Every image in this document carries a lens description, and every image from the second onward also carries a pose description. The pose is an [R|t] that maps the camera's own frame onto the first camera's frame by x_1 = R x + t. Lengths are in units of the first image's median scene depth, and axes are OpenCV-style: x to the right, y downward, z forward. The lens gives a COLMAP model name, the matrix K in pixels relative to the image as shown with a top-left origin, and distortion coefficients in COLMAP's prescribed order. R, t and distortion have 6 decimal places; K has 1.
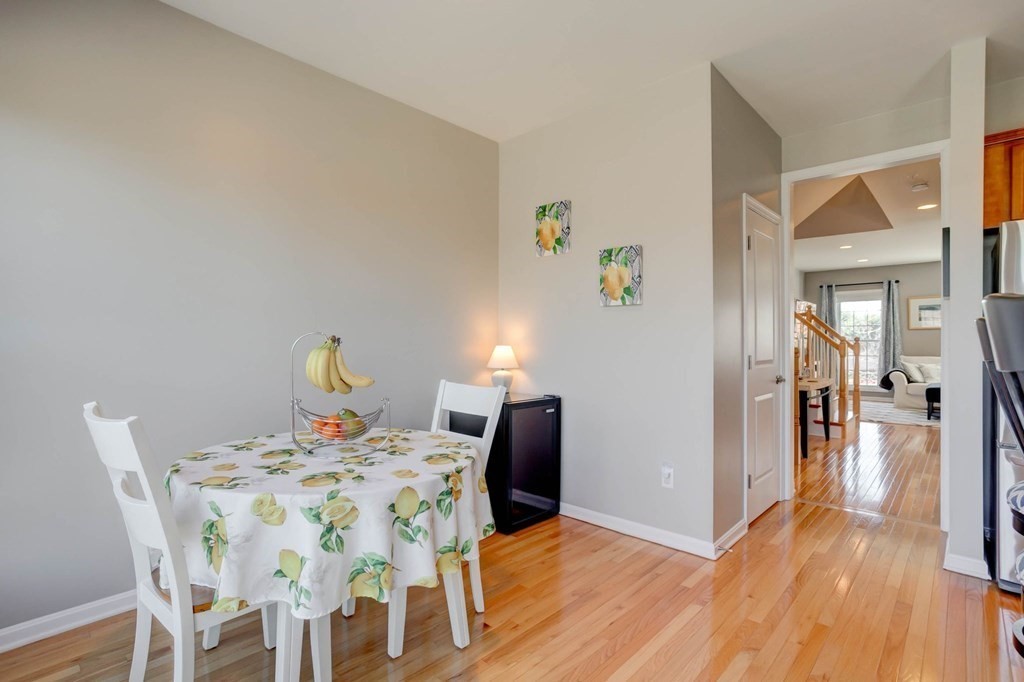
lens RADIAL K [[499.7, 0, 503.5], [0, 499.7, 341.8], [0, 0, 1]] dist [-0.026973, 0.019985]
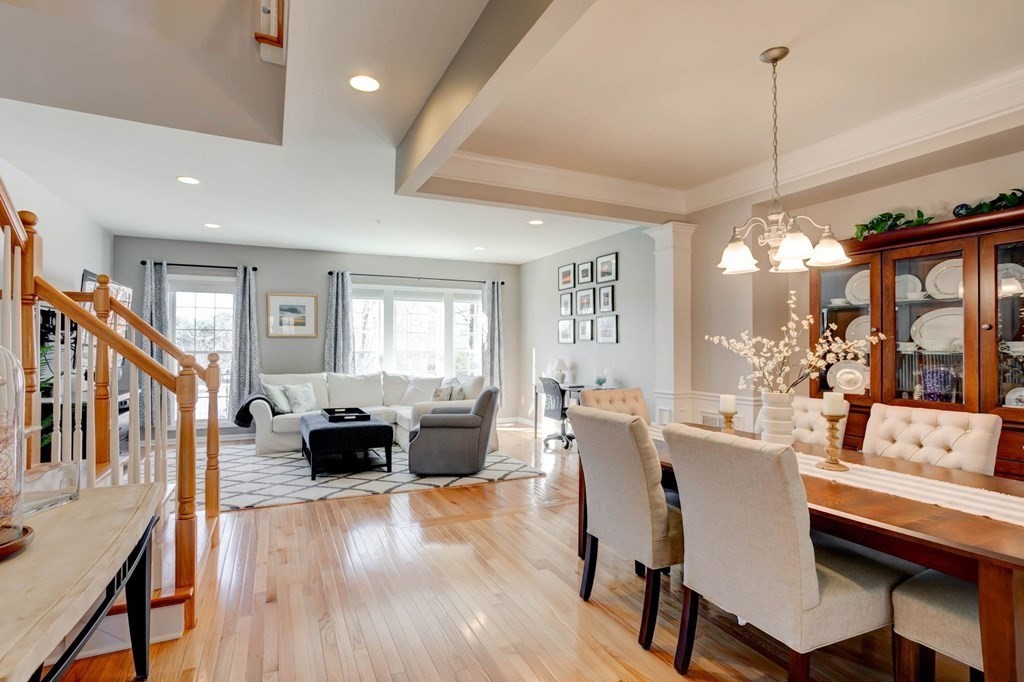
lens RADIAL K [[499.7, 0, 503.5], [0, 499.7, 341.8], [0, 0, 1]] dist [-0.026973, 0.019985]
pose [[0.374454, 0.008581, 0.927206, 0.273057], [0.002134, 0.999947, -0.010116, -0.009873], [-0.927243, 0.005766, 0.374416, 0.408193]]
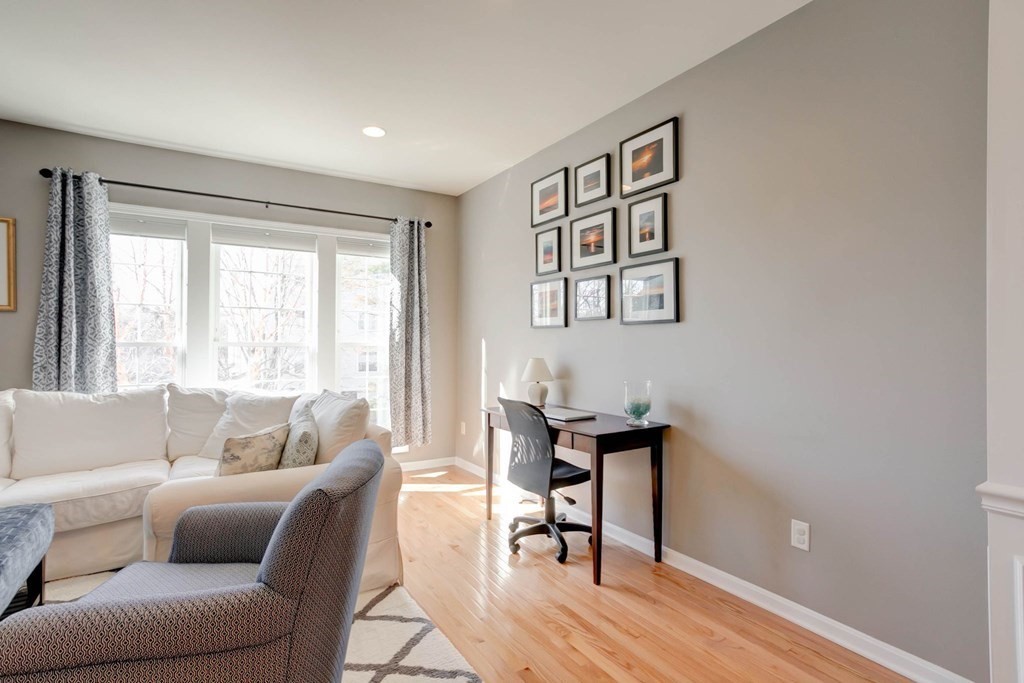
lens RADIAL K [[499.7, 0, 503.5], [0, 499.7, 342.3], [0, 0, 1]] dist [-0.026973, 0.019985]
pose [[0.263593, 0.000241, 0.964634, 0.625301], [0.000945, 0.999999, -0.000508, -0.003183], [-0.964634, 0.001046, 0.263592, 0.534004]]
